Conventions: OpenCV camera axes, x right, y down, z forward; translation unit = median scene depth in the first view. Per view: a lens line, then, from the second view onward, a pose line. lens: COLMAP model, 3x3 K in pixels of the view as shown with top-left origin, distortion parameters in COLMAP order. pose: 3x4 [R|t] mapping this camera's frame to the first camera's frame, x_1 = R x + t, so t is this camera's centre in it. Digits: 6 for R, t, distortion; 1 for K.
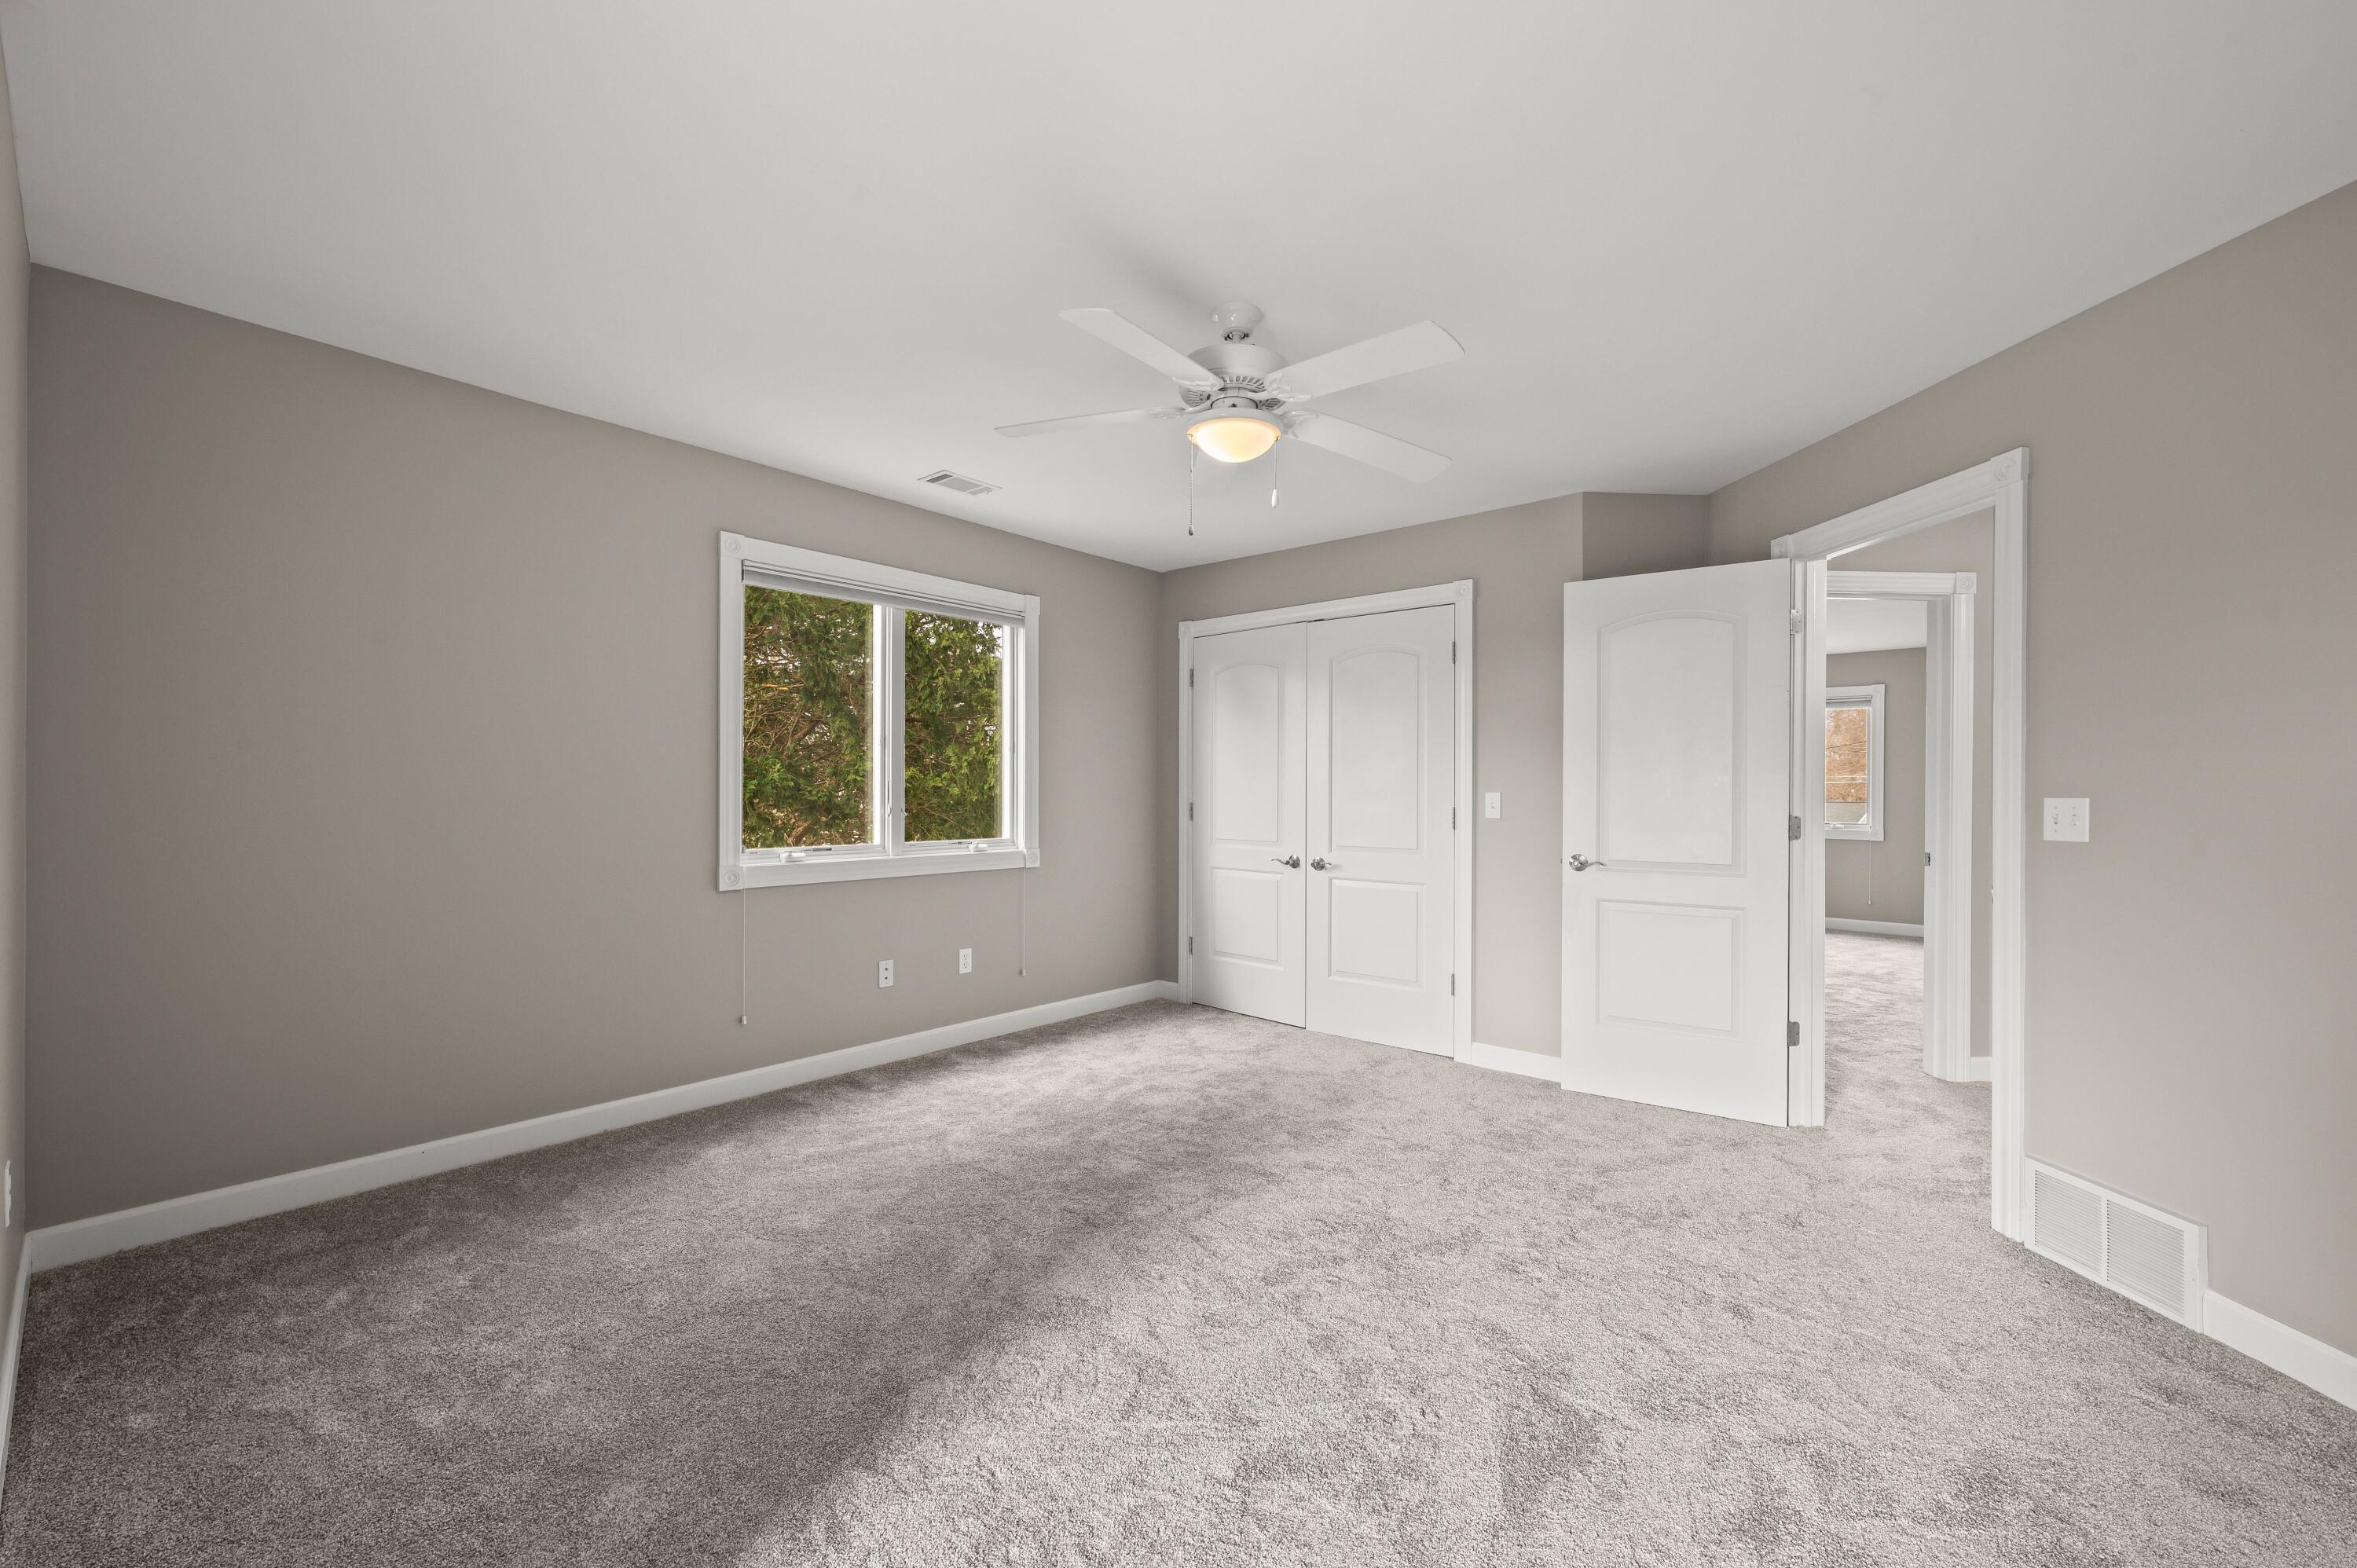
lens RADIAL K [[943.4, 0, 1180.2], [0, 943.4, 787.6], [0, 0, 1]] dist [-0.002733, 0.000720]
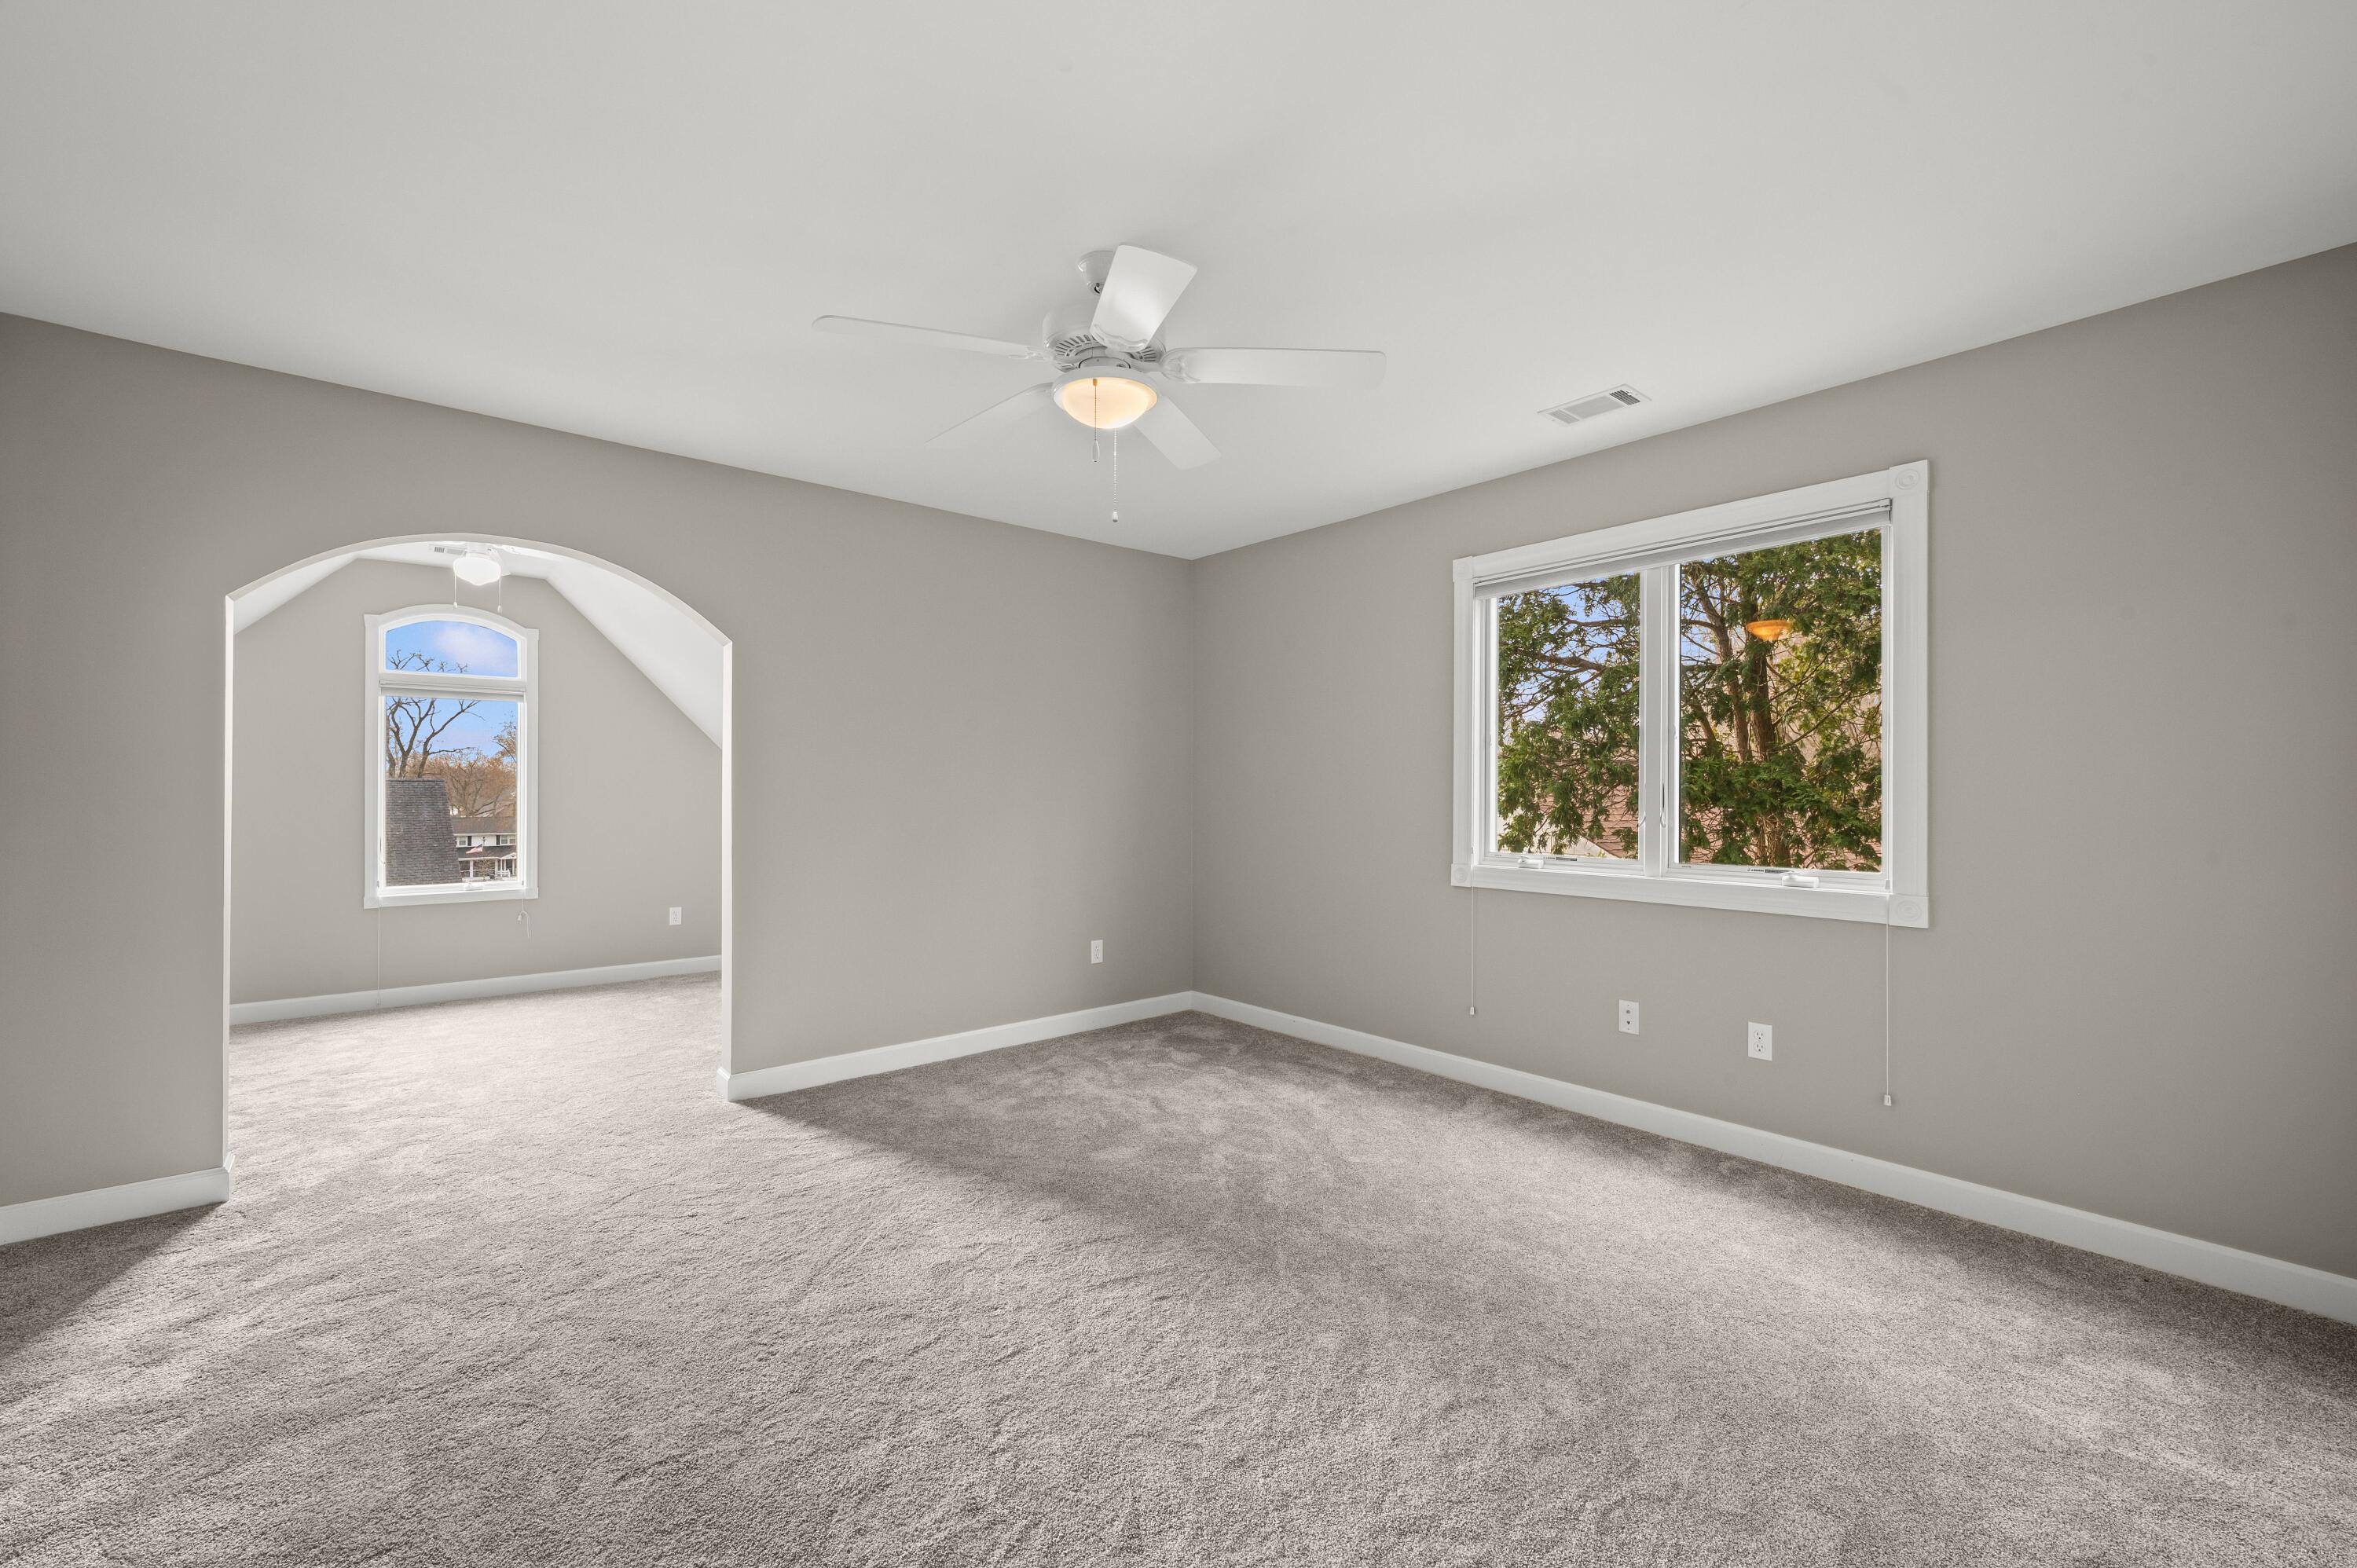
lens RADIAL K [[943.4, 0, 1181.1], [0, 943.4, 788.2], [0, 0, 1]] dist [-0.002733, 0.000720]
pose [[-0.156274, -0.012194, -0.987639, 0.579848], [-0.007750, 0.999908, -0.011120, 0.010291], [0.987683, 0.005917, -0.156354, 0.762730]]
